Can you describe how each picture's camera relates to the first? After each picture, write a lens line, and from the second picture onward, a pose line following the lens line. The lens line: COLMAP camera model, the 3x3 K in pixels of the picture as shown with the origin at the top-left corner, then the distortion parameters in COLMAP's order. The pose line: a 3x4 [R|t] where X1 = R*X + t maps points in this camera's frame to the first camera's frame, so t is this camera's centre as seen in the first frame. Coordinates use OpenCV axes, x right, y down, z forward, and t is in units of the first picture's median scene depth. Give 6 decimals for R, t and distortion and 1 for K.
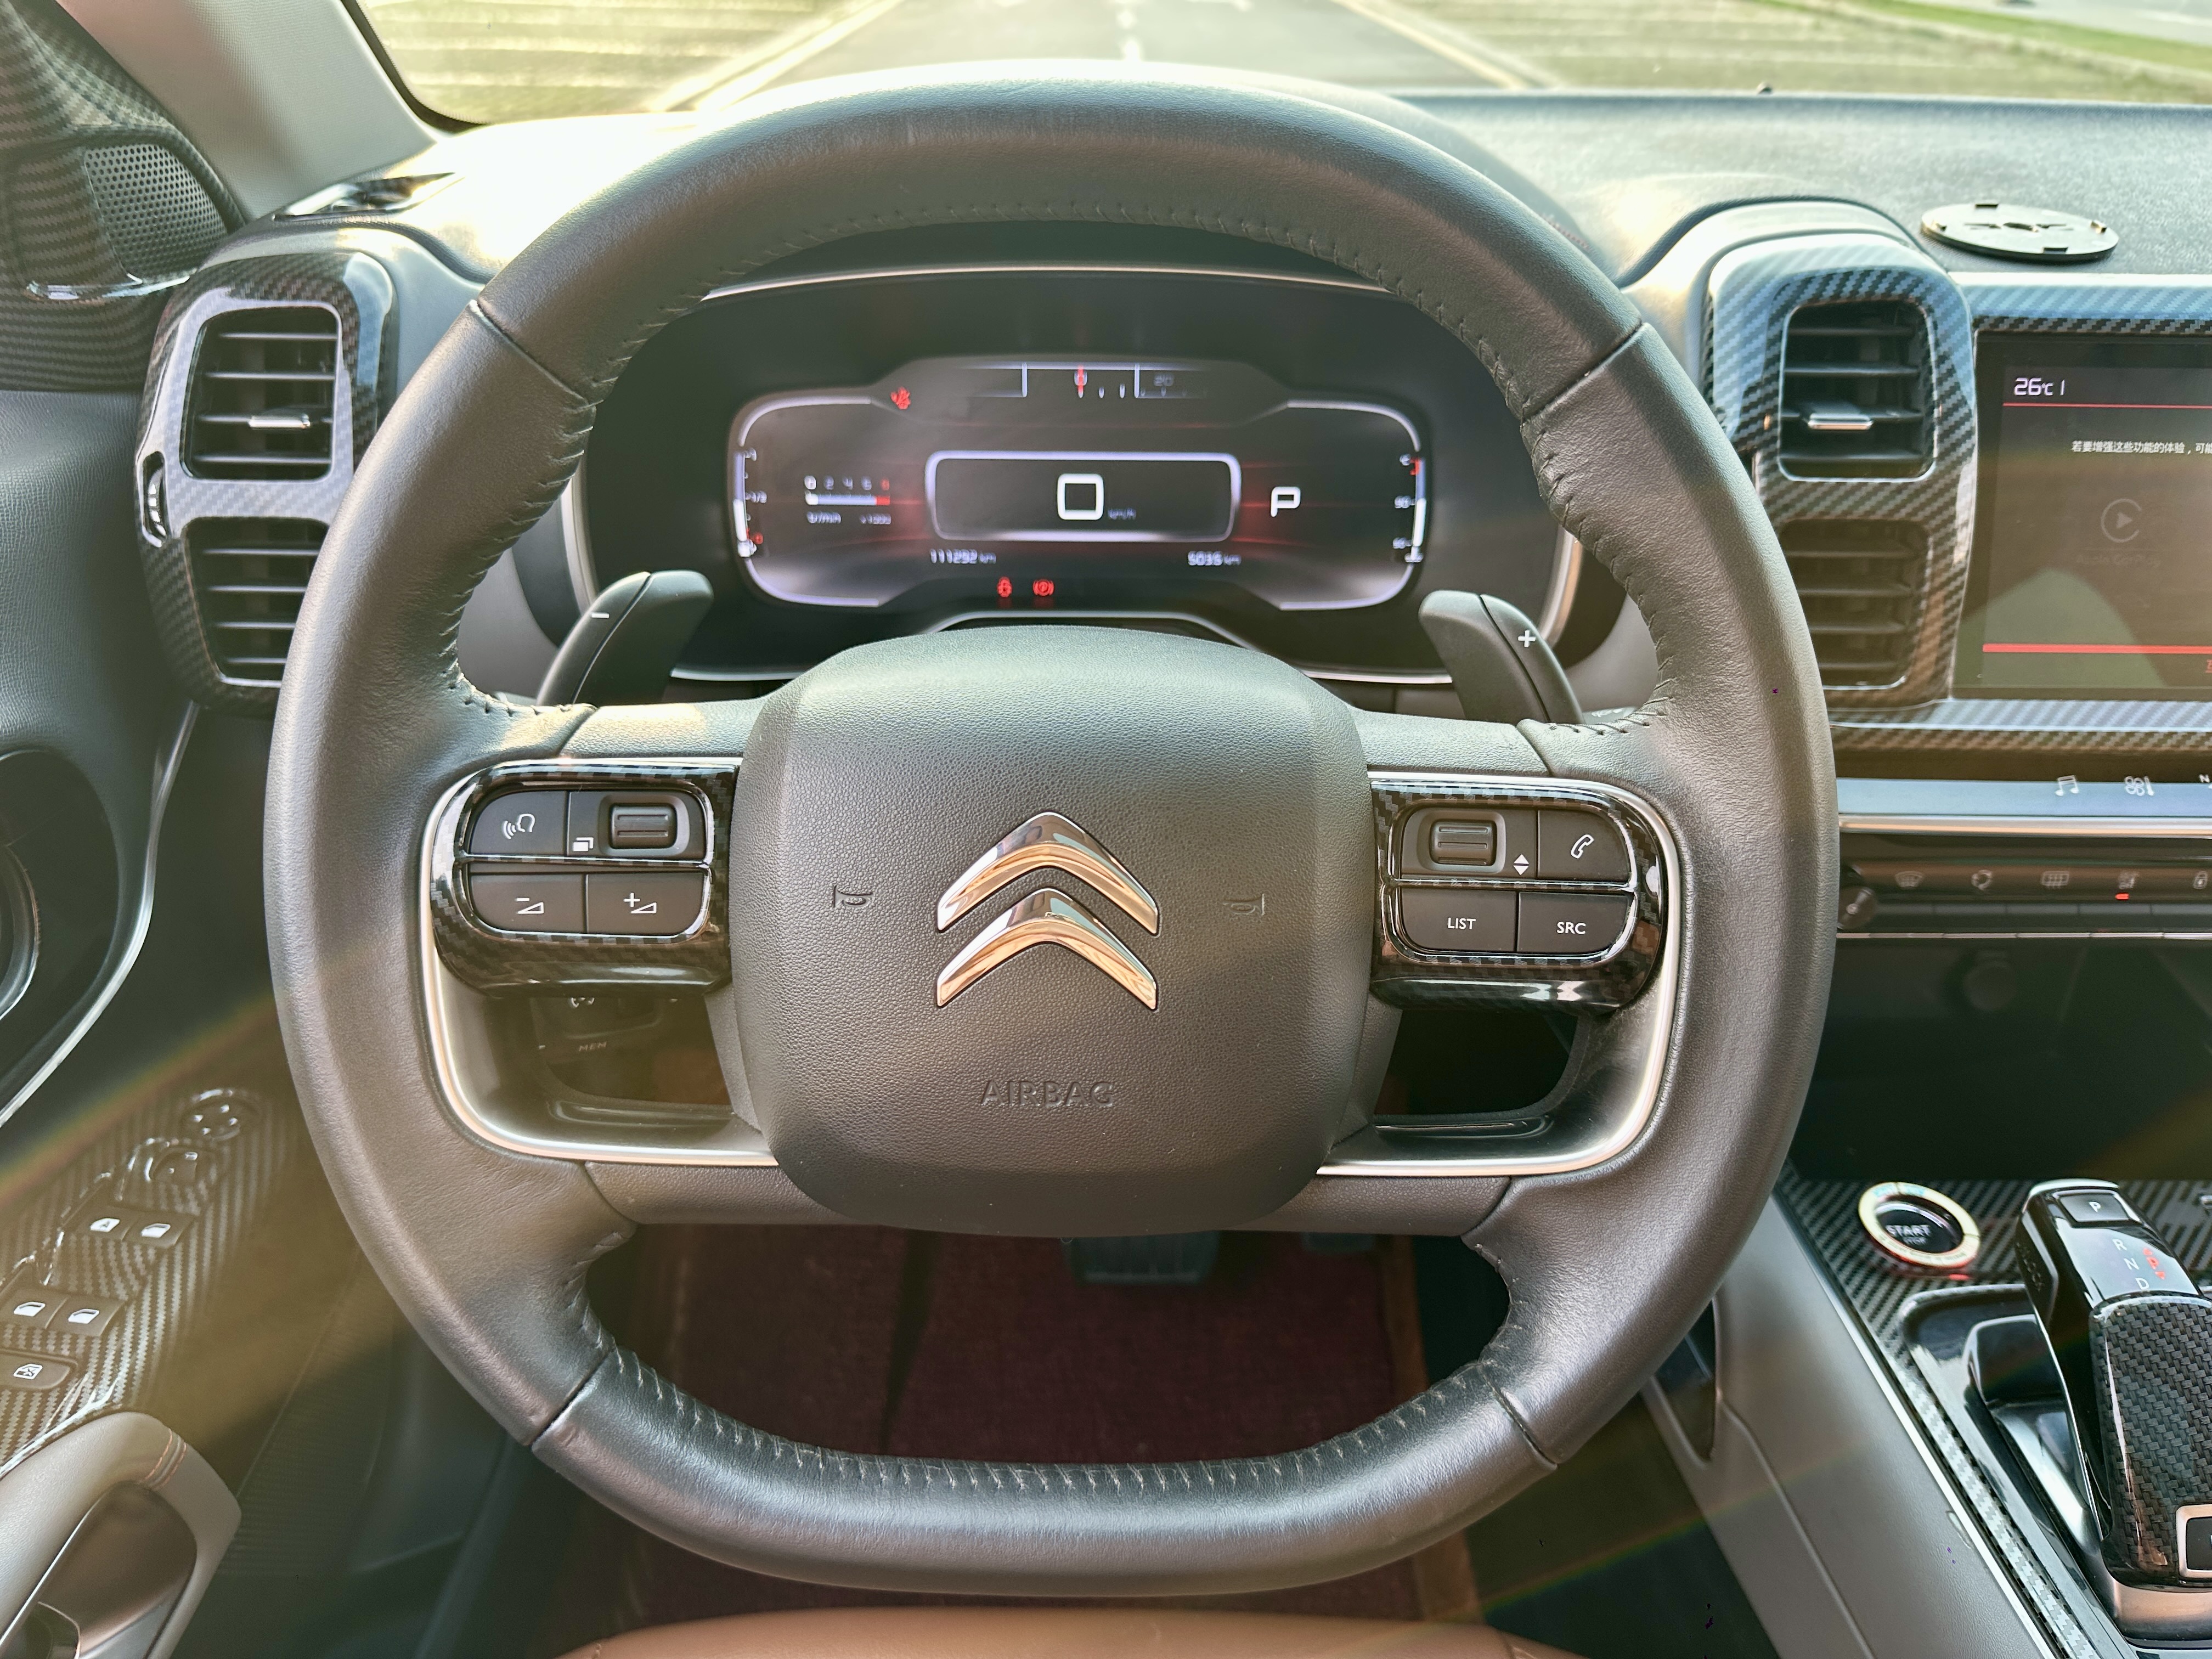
lens RADIAL K [[1569.4, 0, 1091.8], [0, 1569.4, 816.6], [0, 0, 1]] dist [0.007551, -0.019477]
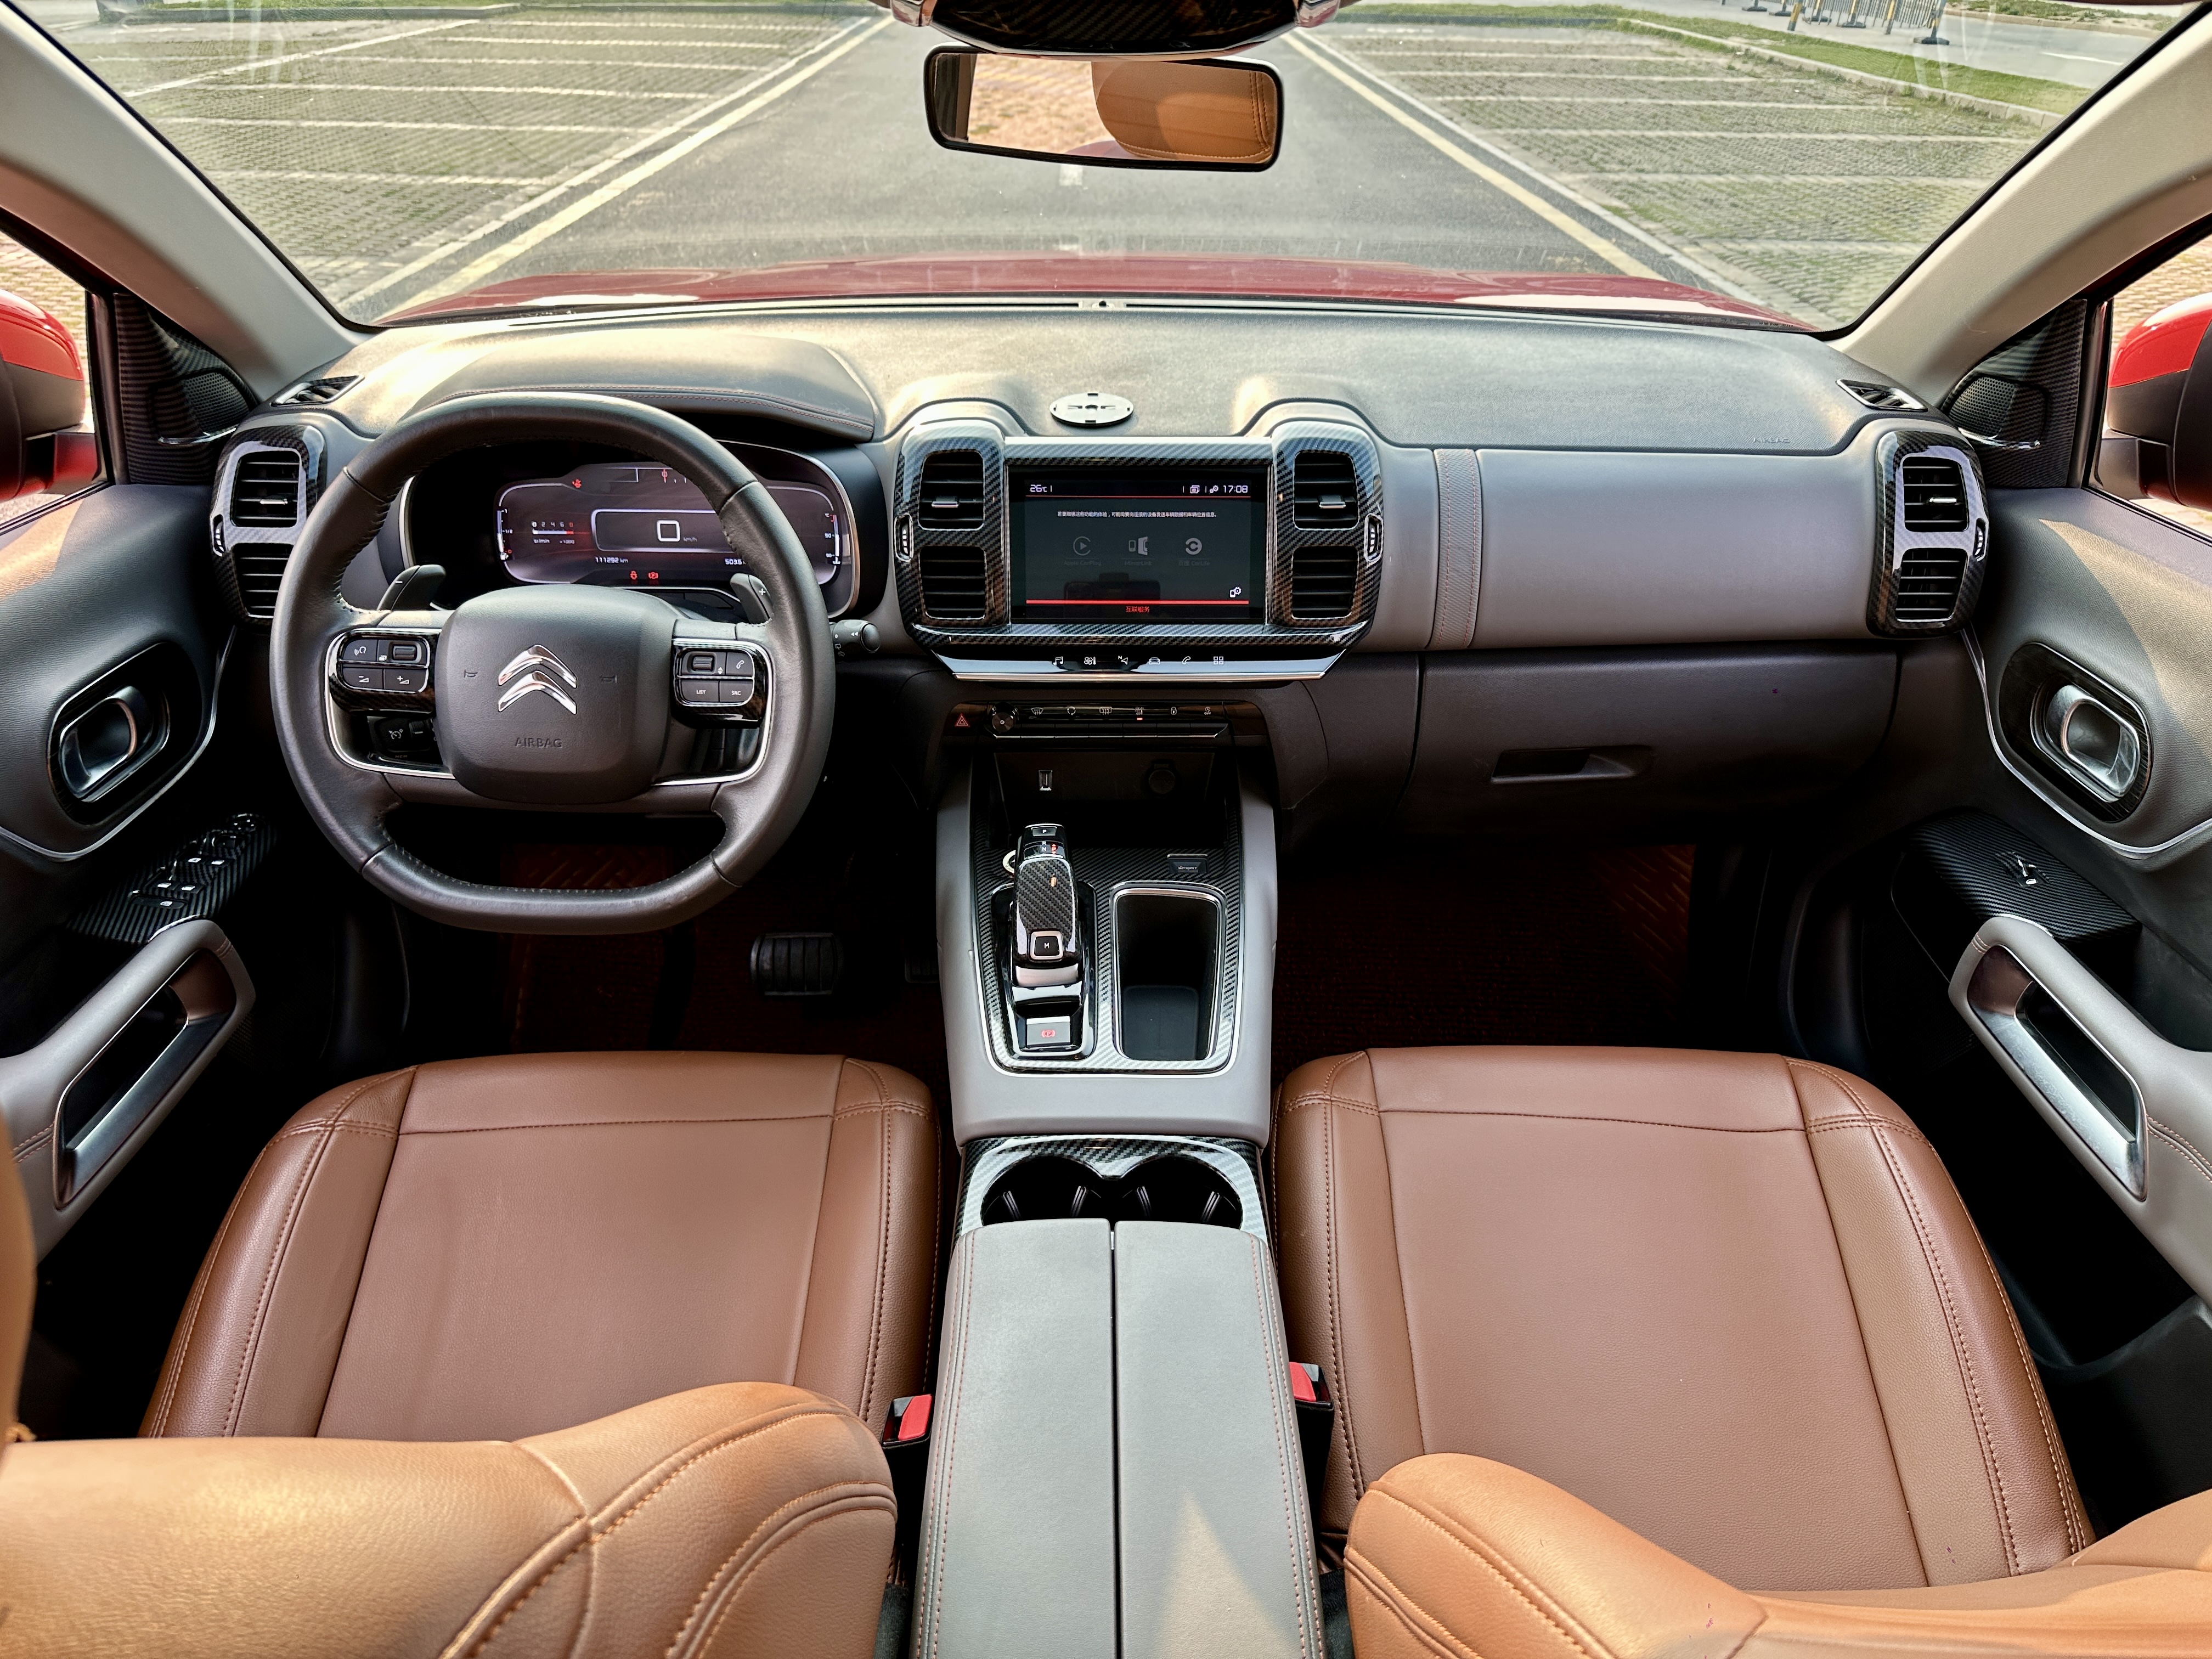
lens RADIAL K [[1569.4, 0, 1132.7], [0, 1569.4, 821.9], [0, 0, 1]] dist [0.007551, -0.019477]
pose [[0.999824, -0.001818, 0.018662, 0.697360], [0.001842, 0.999997, -0.001273, 0.223556], [-0.018659, 0.001307, 0.999825, -1.322617]]
